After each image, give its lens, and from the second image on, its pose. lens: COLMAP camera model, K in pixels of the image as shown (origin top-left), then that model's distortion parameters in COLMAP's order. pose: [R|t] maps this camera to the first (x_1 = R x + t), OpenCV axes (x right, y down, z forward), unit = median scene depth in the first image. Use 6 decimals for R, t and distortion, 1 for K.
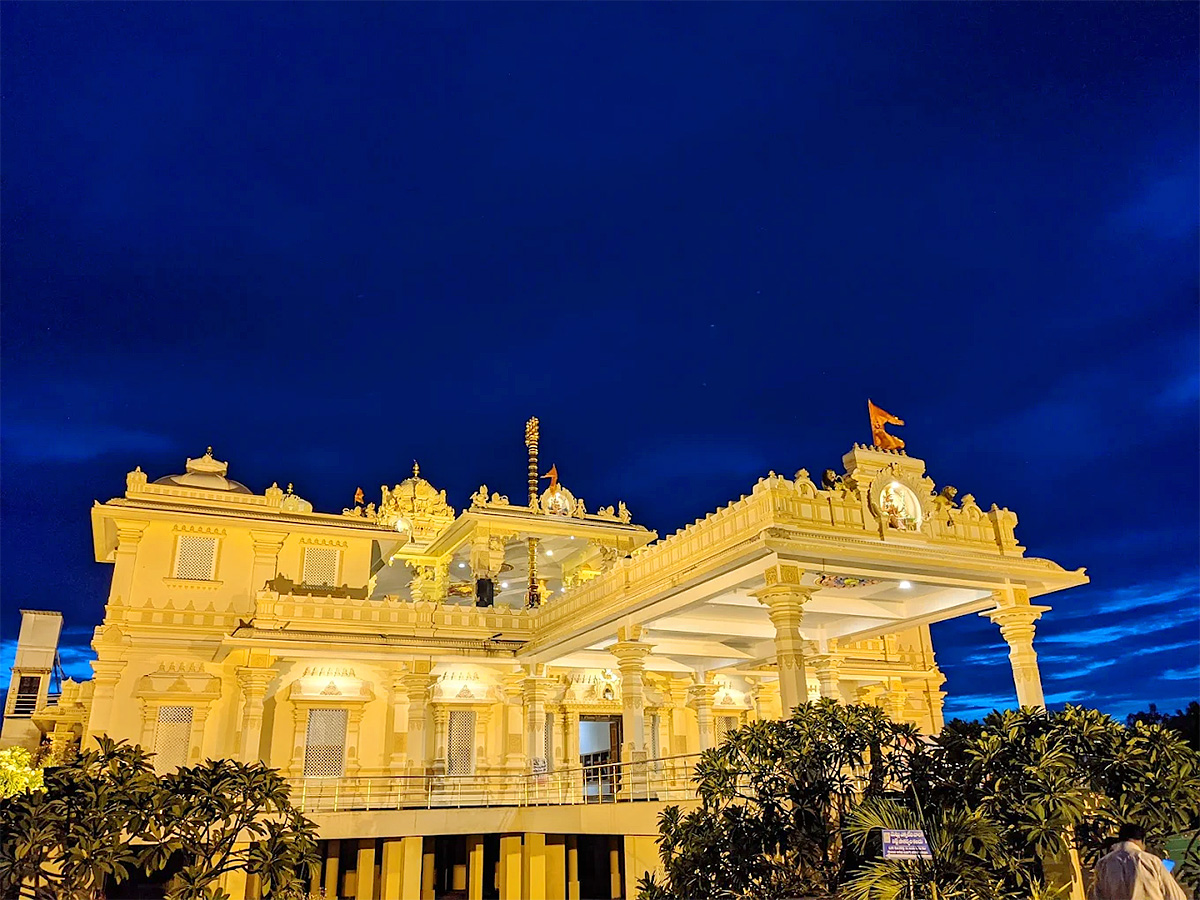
lens RADIAL K [[918.5, 0, 600.0], [0, 918.5, 450.0], [0, 0, 1]] dist [0.006273, -0.002101]
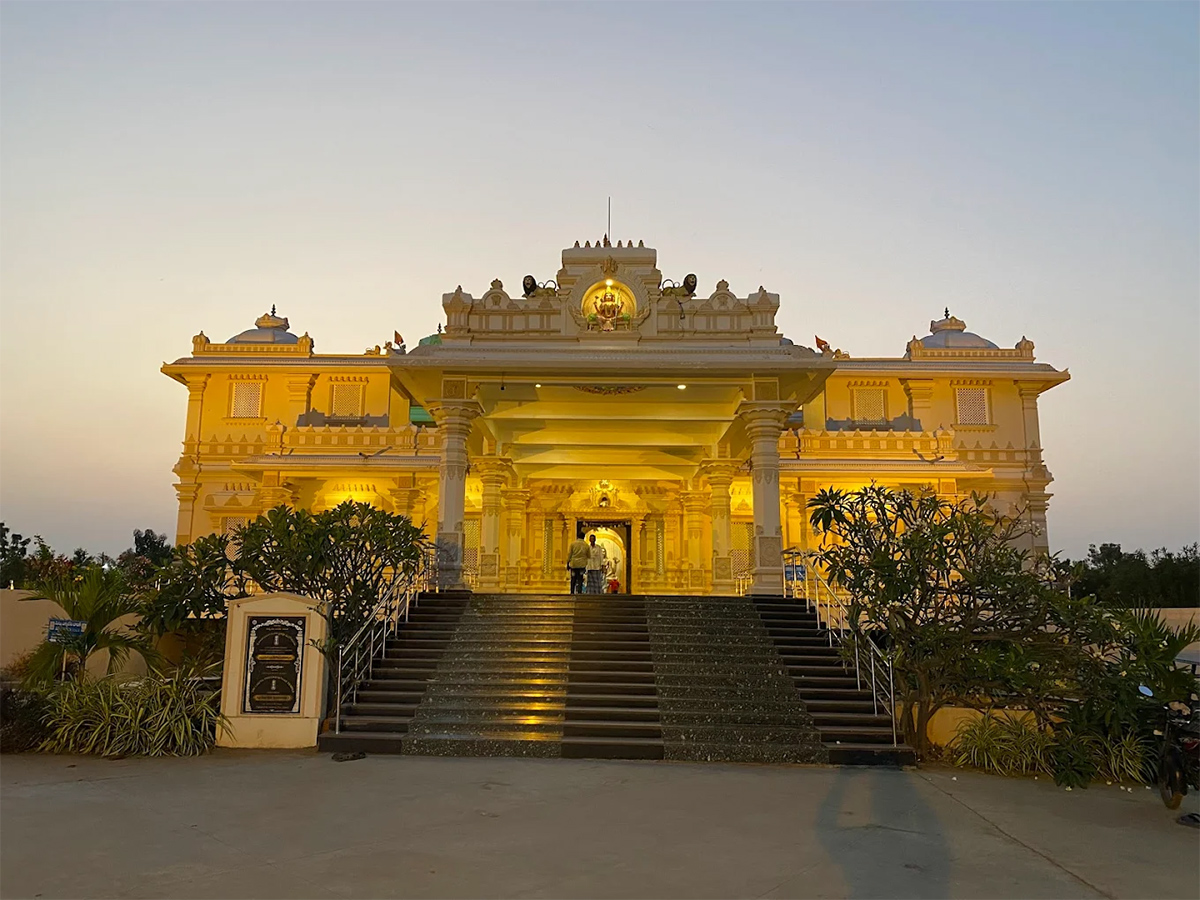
lens RADIAL K [[930.8, 0, 600.0], [0, 930.8, 450.0], [0, 0, 1]] dist [0.034102, -0.001616]
pose [[0.893399, -0.039846, -0.447493, 0.561129], [0.129373, 0.976684, 0.171321, 0.030623], [0.430233, -0.210951, 0.877724, 0.097794]]
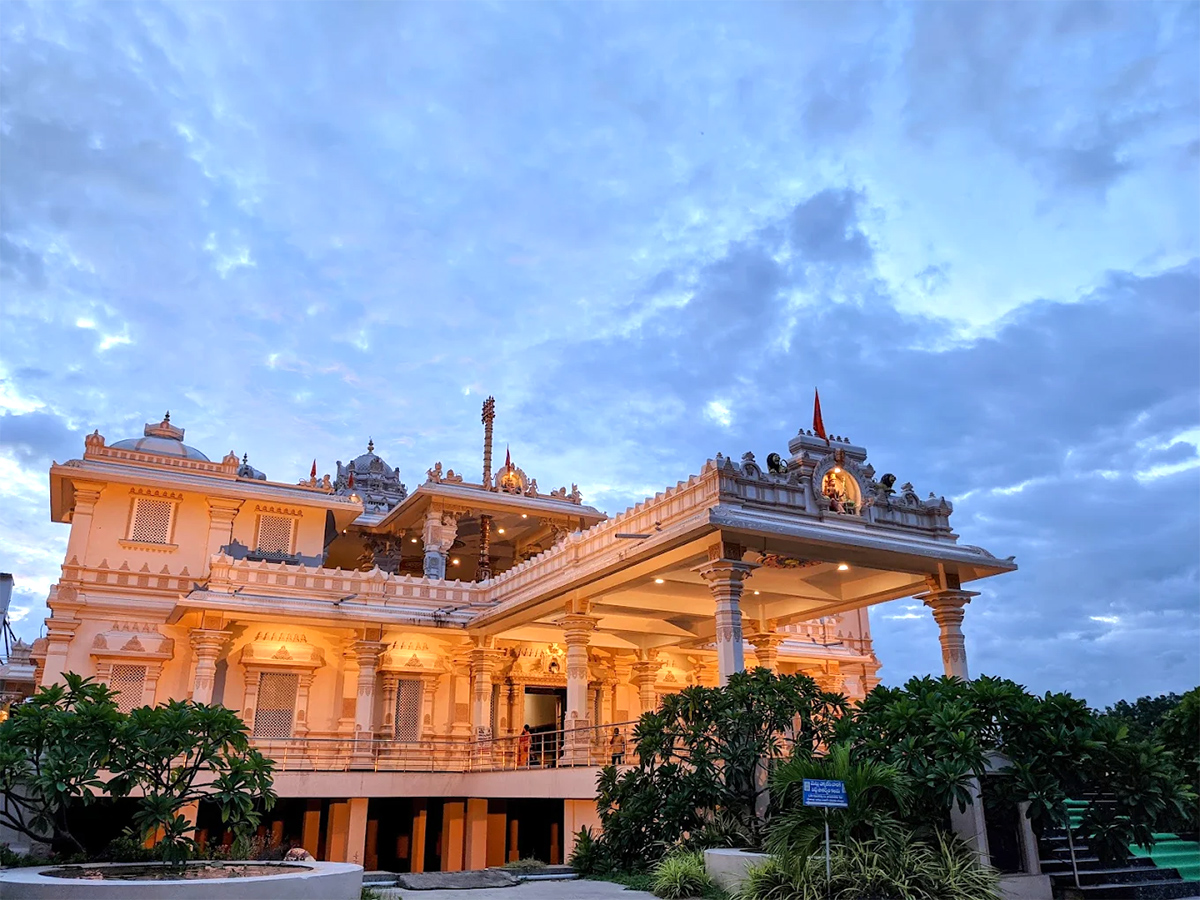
lens RADIAL K [[913.3, 0, 574.4], [0, 913.3, 455.0], [0, 0, 1]] dist [0.005643, -0.001093]
pose [[0.999110, 0.035796, 0.022295, 0.000637], [-0.036284, 0.999102, 0.021865, 0.005940], [-0.021493, -0.022655, 0.999512, -0.016227]]
